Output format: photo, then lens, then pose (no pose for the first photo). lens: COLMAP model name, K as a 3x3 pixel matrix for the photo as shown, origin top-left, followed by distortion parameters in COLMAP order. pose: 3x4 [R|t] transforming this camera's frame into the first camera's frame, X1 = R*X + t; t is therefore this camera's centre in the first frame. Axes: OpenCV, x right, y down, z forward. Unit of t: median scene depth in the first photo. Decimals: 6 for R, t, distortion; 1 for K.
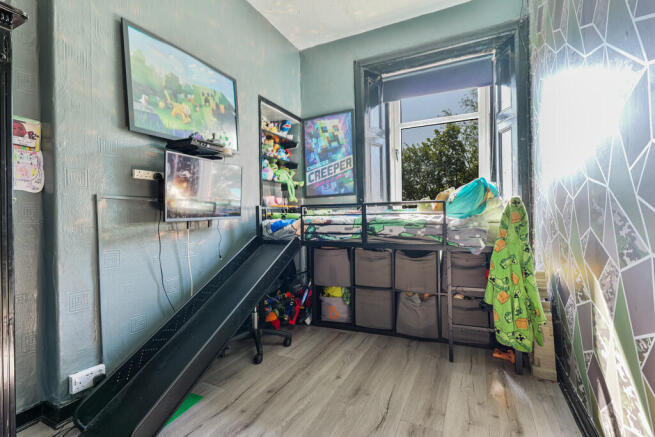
lens RADIAL K [[299.2, 0, 331.8], [0, 299.2, 215.7], [0, 0, 1]] dist [0.001591, 0.000181]
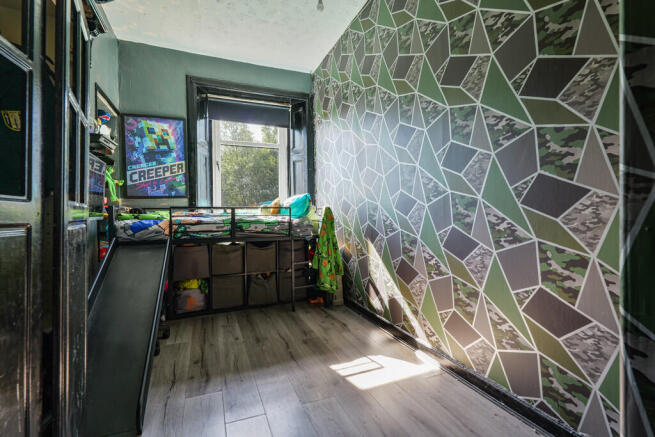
lens RADIAL K [[299.2, 0, 324.8], [0, 299.2, 216.6], [0, 0, 1]] dist [0.001591, 0.000181]
pose [[0.671170, 0.006498, 0.741275, -0.428653], [0.001052, 0.999952, -0.009718, 0.009731], [-0.741303, 0.007303, 0.671131, -0.108175]]
